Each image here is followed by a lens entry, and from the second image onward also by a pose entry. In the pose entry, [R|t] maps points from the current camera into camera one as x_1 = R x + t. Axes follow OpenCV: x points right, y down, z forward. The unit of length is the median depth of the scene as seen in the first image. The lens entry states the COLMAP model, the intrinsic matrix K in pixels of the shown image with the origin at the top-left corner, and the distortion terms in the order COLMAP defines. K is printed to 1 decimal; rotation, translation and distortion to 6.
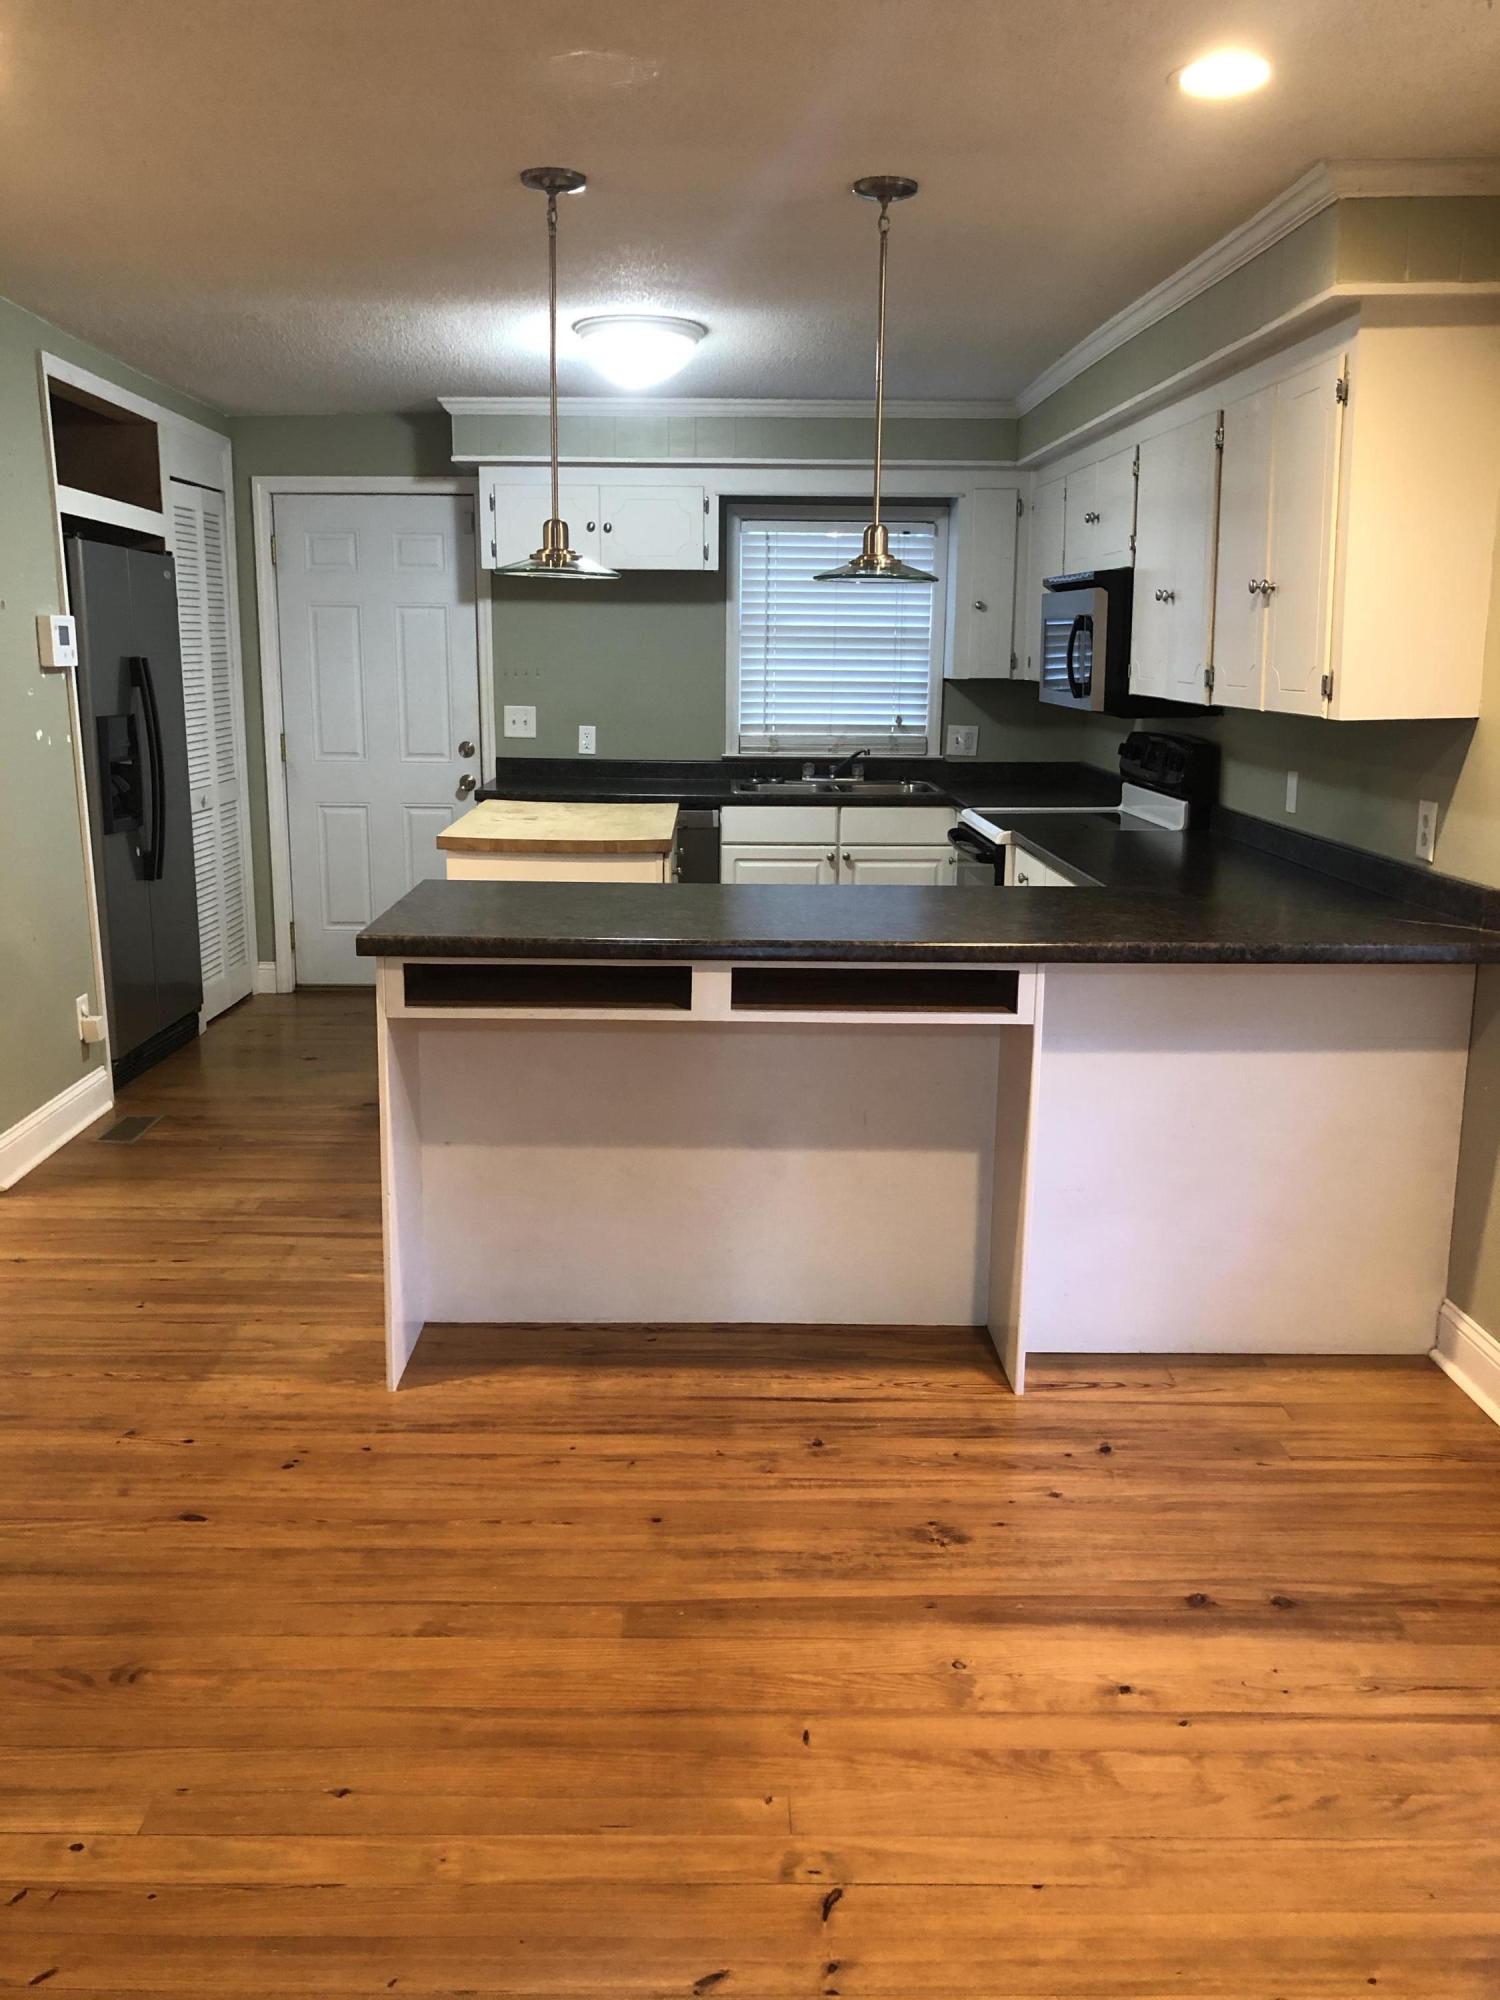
lens RADIAL K [[1643.7, 0, 738.5], [0, 1643.7, 990.4], [0, 0, 1]] dist [0.036028, -0.042789]
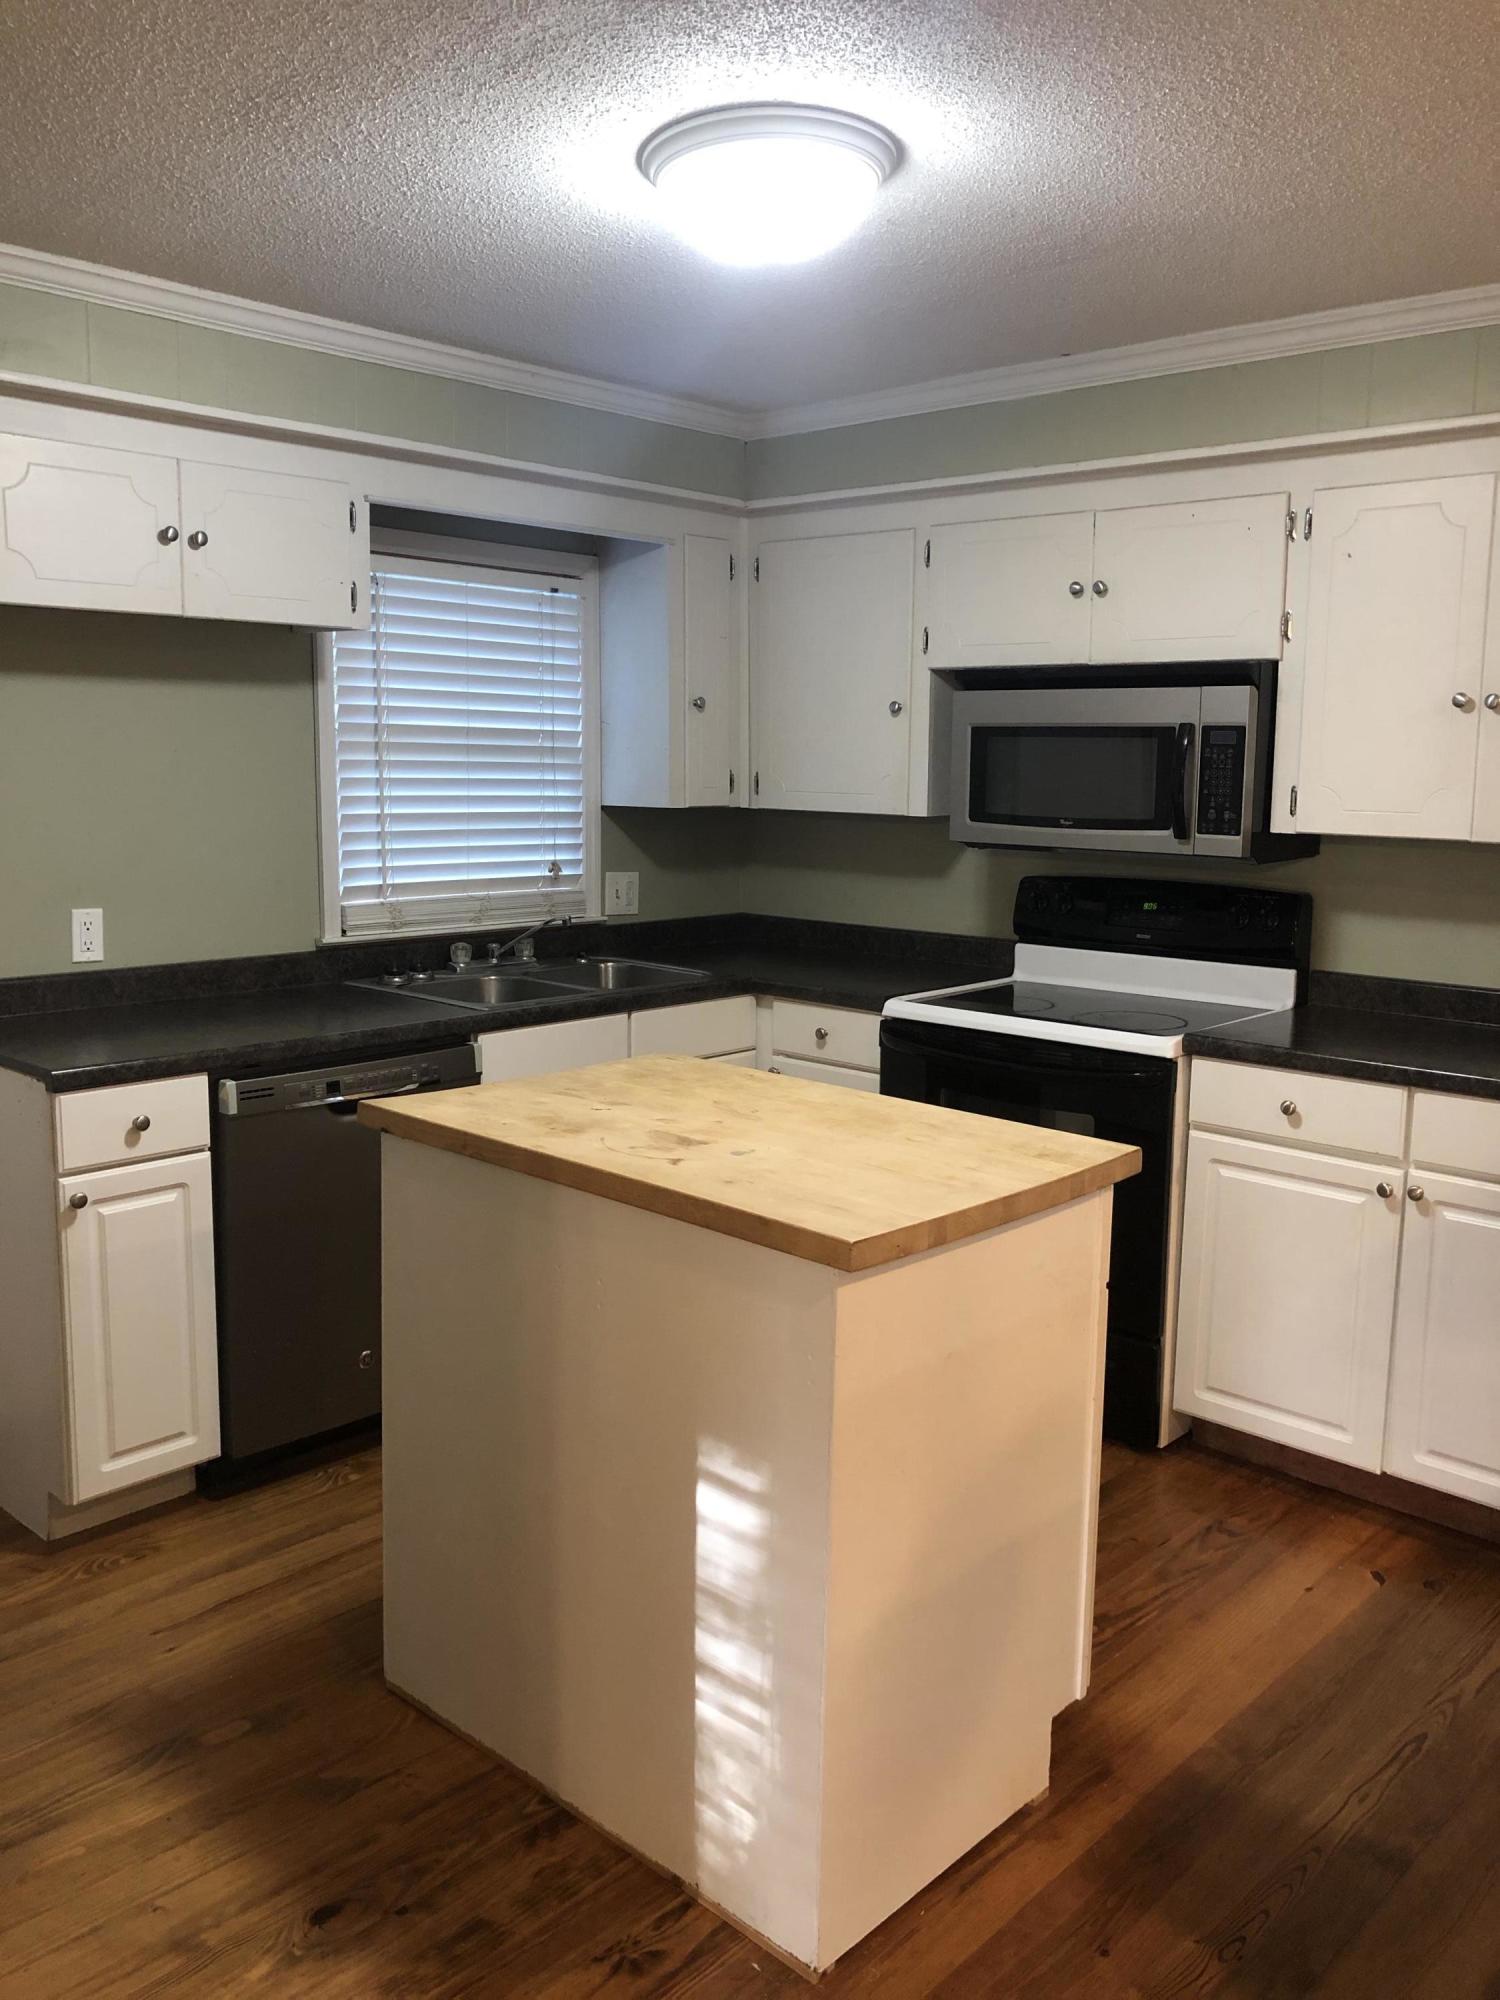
lens RADIAL K [[1643.7, 0, 753.3], [0, 1643.7, 999.9], [0, 0, 1]] dist [0.036028, -0.042789]
pose [[0.688592, -0.105973, 0.717364, -0.330875], [0.140387, 0.990030, 0.011497, -0.108908], [-0.711430, 0.092792, 0.696604, 0.489221]]
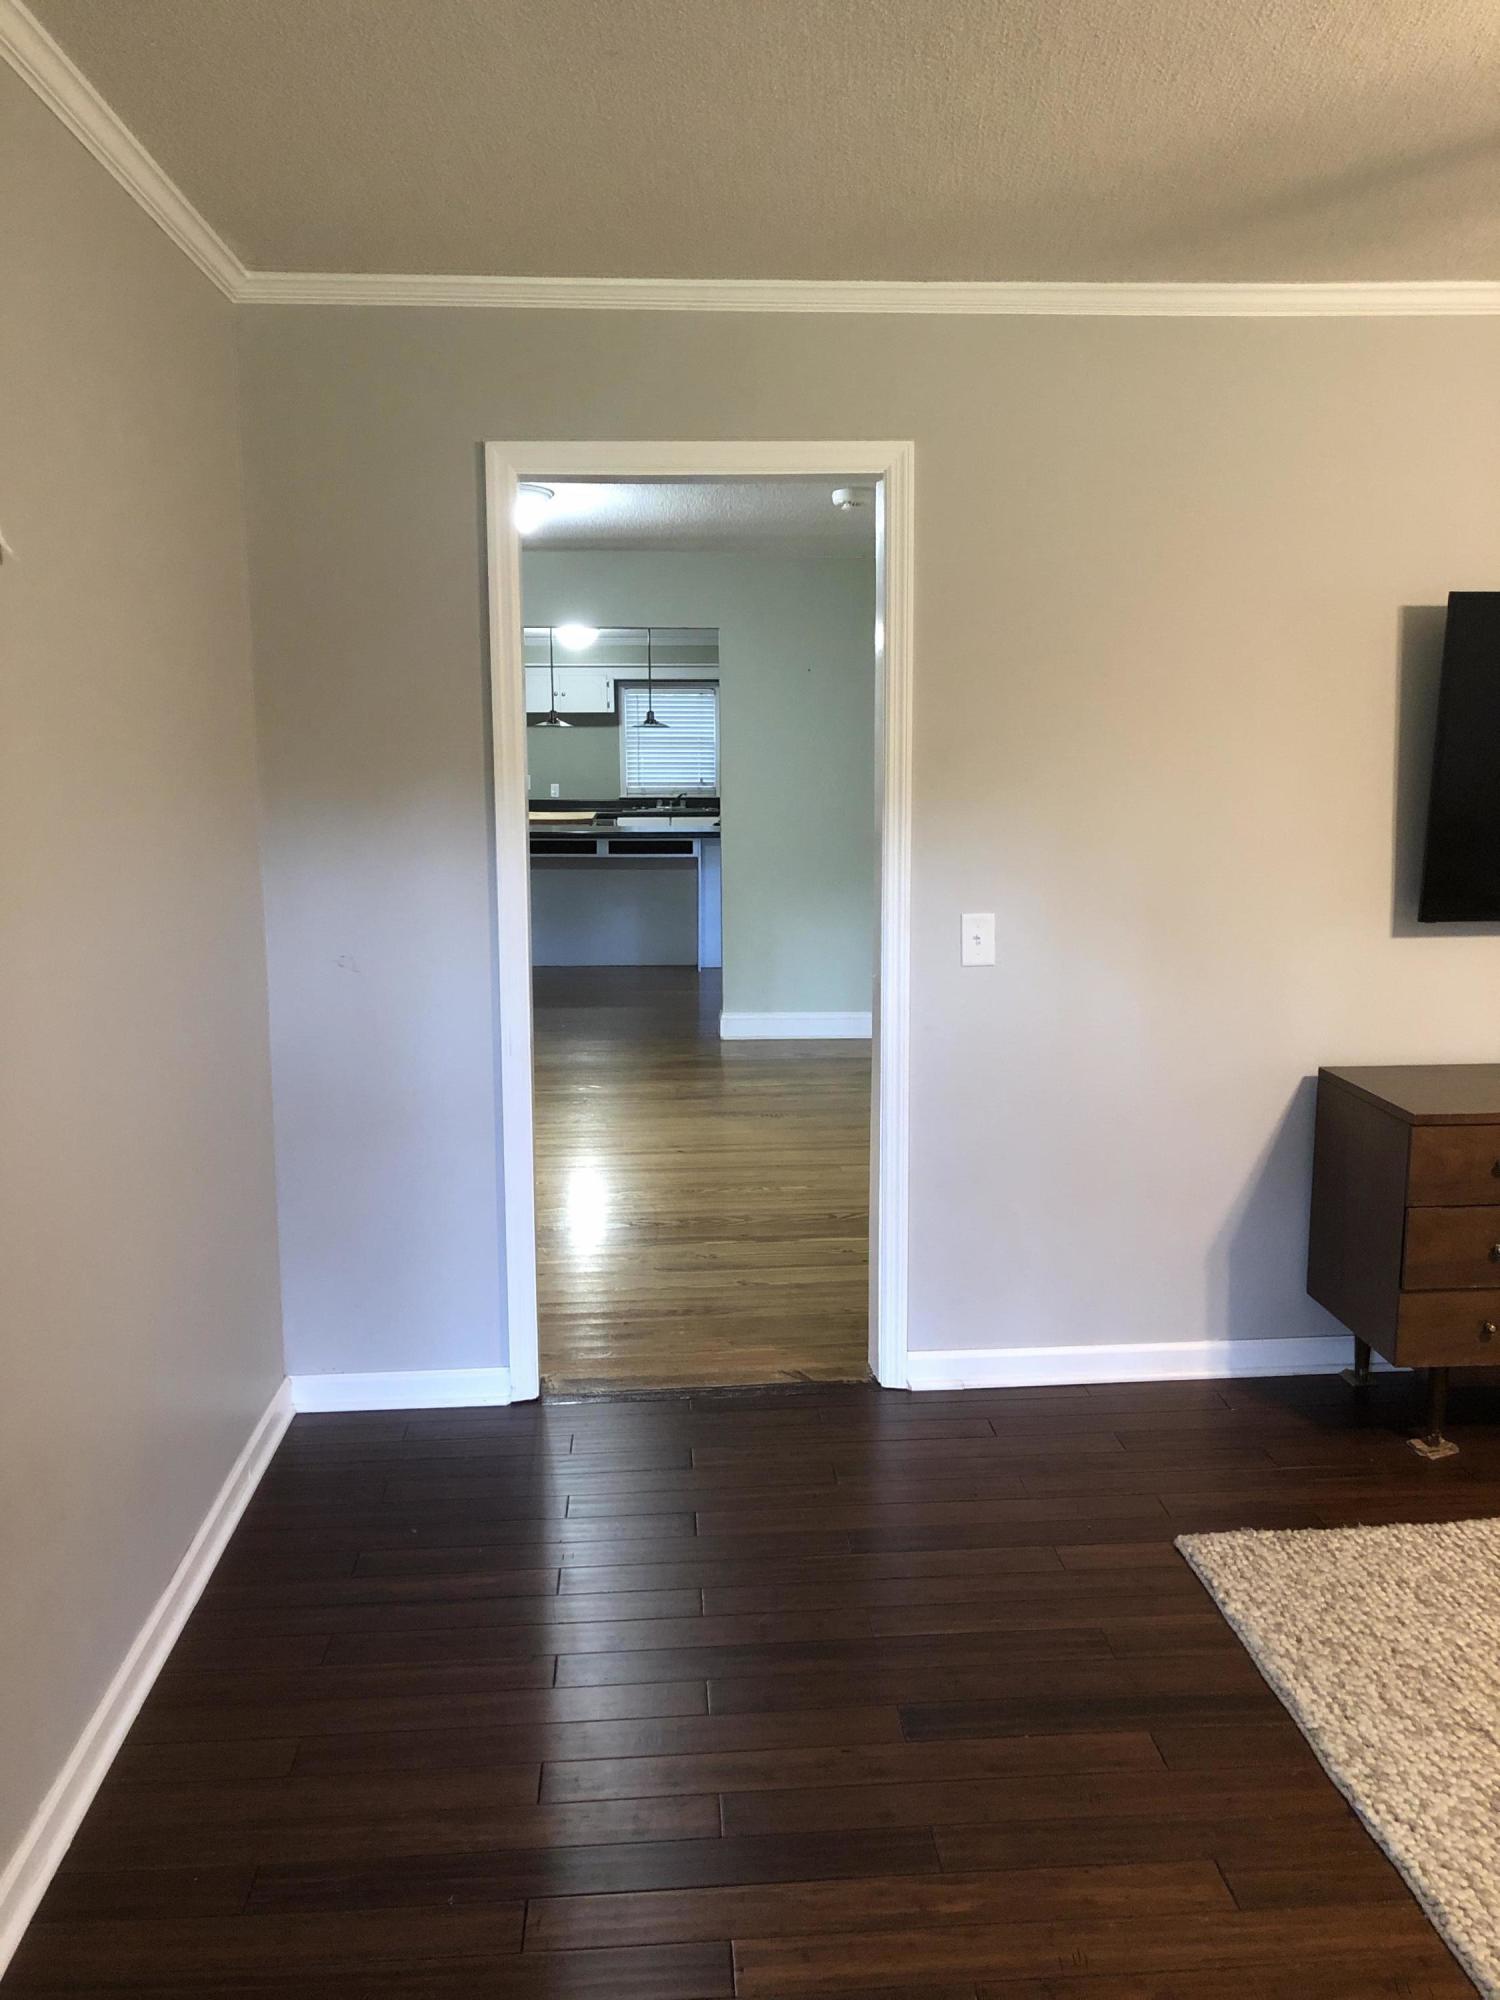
lens RADIAL K [[1643.7, 0, 749.7], [0, 1643.7, 1001.3], [0, 0, 1]] dist [0.036028, -0.042789]
pose [[0.998905, -0.018881, 0.042800, 0.063981], [0.020906, 0.998659, -0.047362, 0.228176], [-0.041848, 0.048205, 0.997960, -1.130994]]
